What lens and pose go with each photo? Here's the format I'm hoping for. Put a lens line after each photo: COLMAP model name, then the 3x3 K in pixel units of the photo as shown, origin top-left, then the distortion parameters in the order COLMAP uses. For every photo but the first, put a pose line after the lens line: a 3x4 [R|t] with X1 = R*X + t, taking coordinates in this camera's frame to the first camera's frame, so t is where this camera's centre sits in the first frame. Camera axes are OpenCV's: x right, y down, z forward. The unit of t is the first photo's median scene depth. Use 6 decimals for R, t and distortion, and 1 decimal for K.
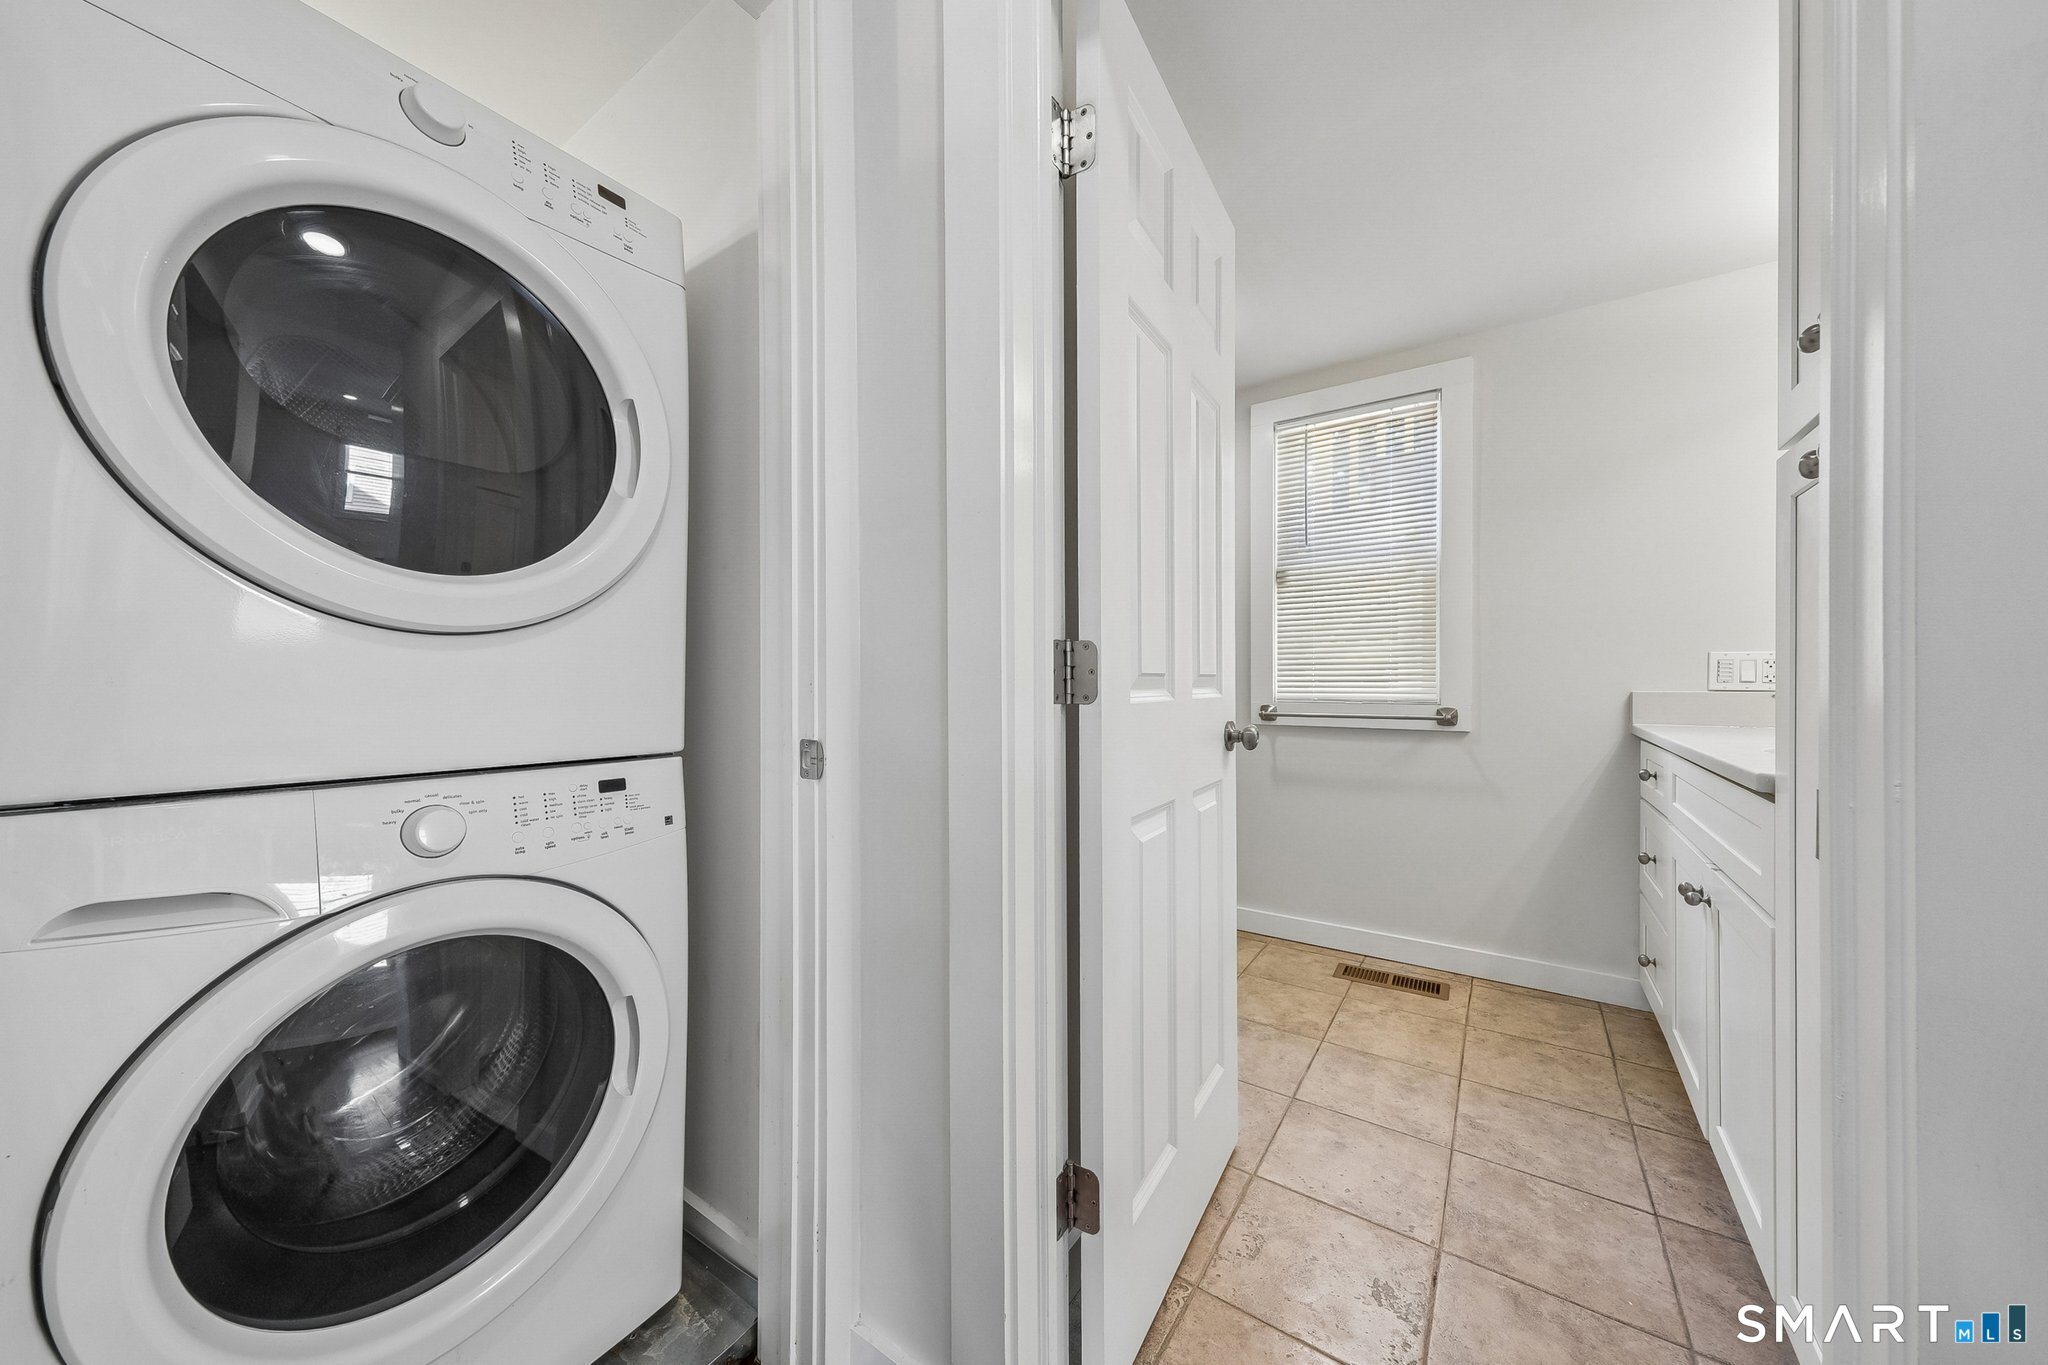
lens RADIAL K [[702.1, 0, 1022.4], [0, 702.1, 682.7], [0, 0, 1]] dist [0.009375, -0.000926]
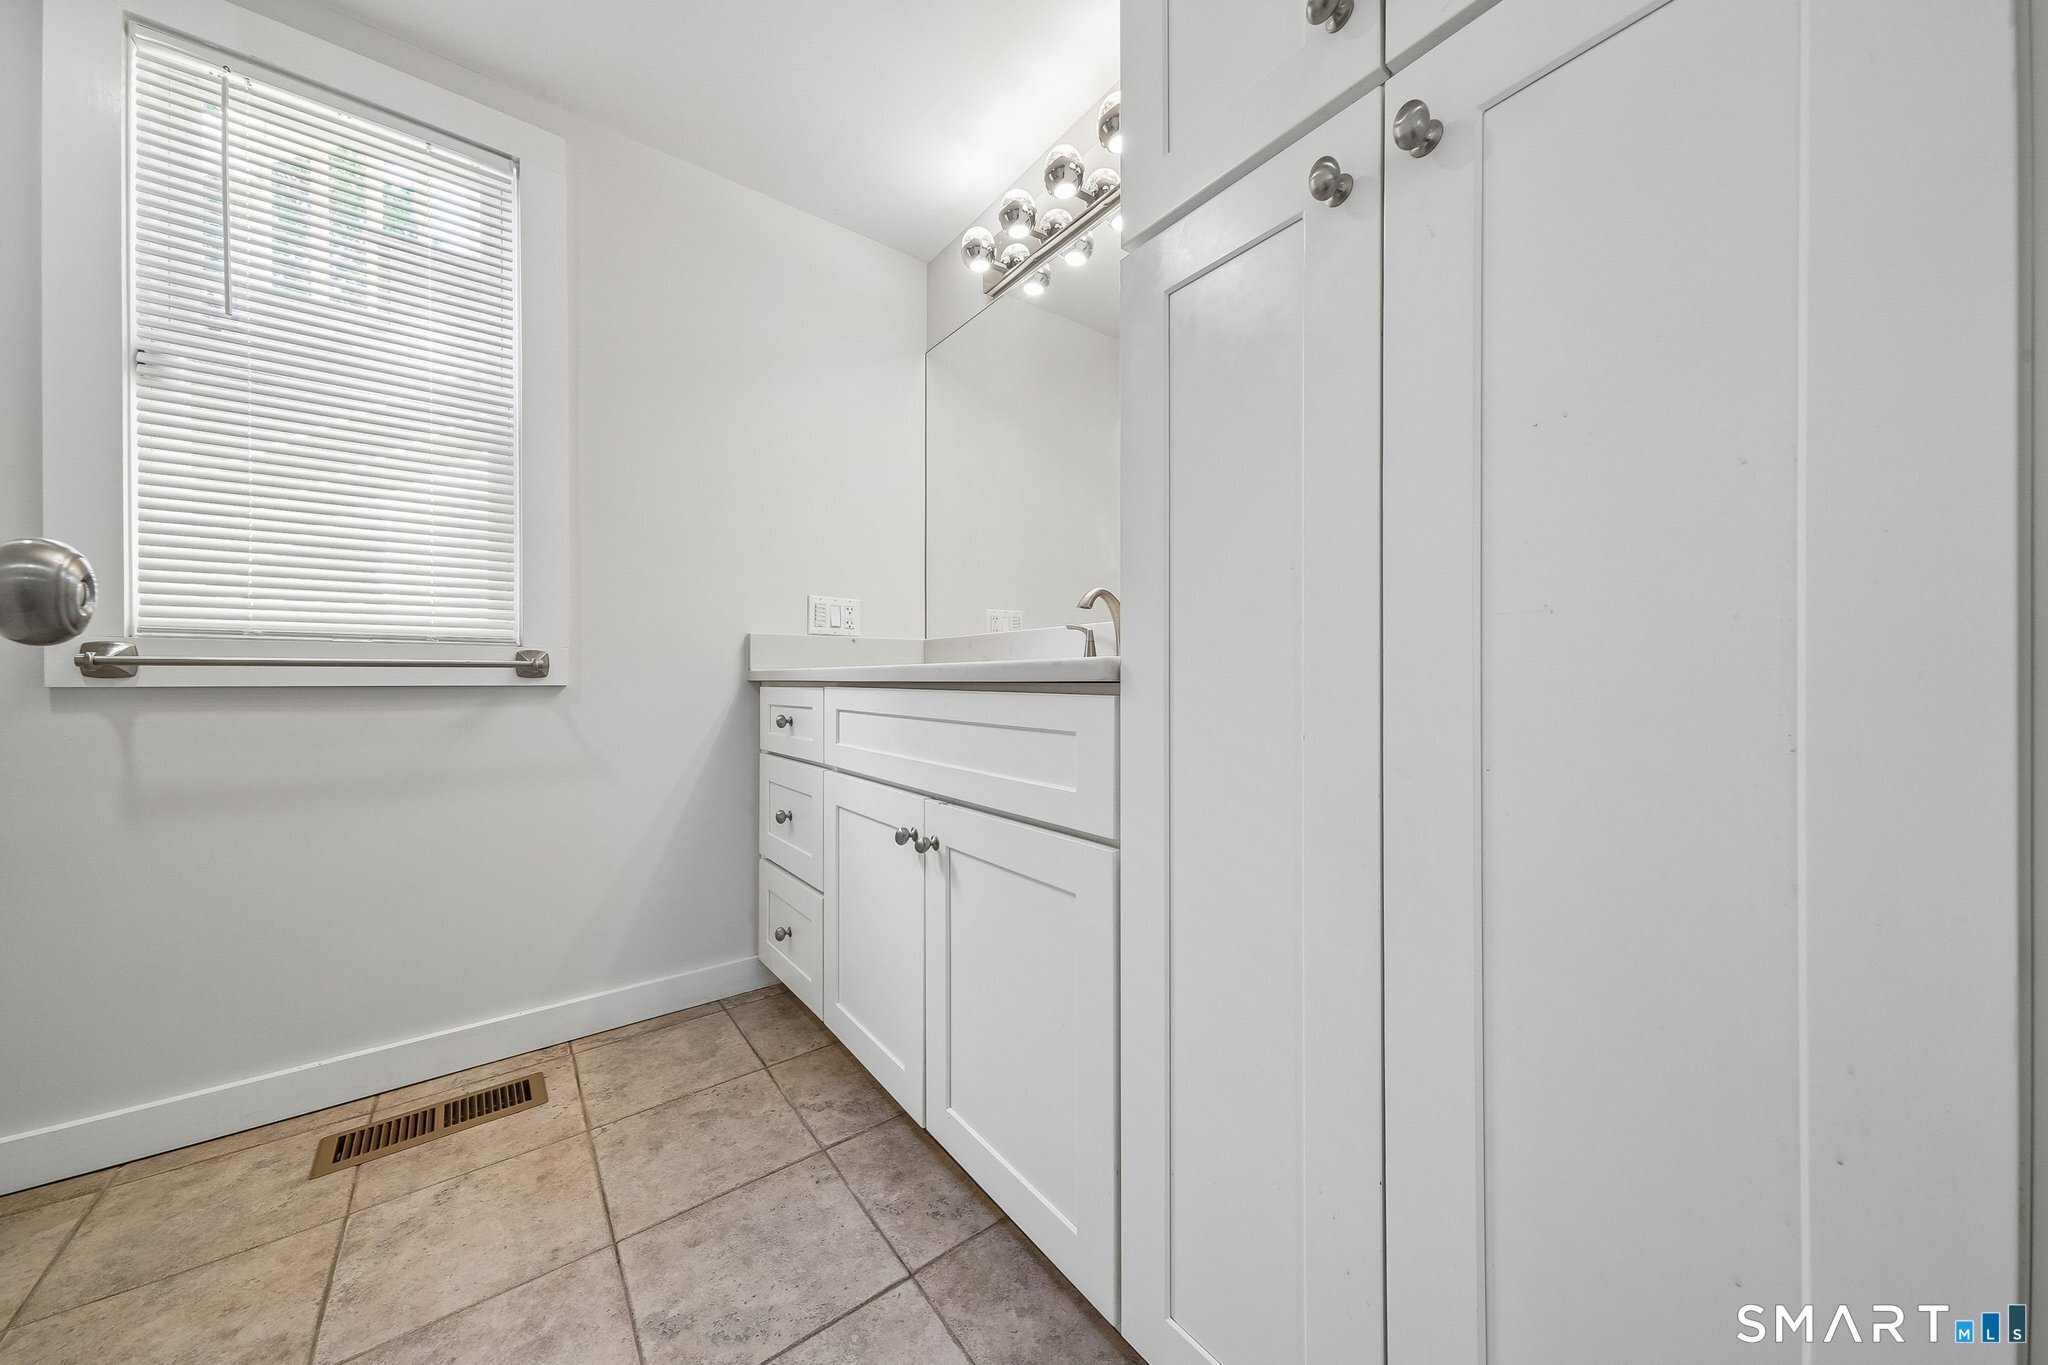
lens RADIAL K [[702.1, 0, 1024.8], [0, 702.1, 677.8], [0, 0, 1]] dist [0.009375, -0.000926]
pose [[0.308998, -0.000782, 0.951062, 0.131990], [0.003925, 0.999992, -0.000453, 0.070671], [-0.951055, 0.003873, 0.308998, 0.401027]]
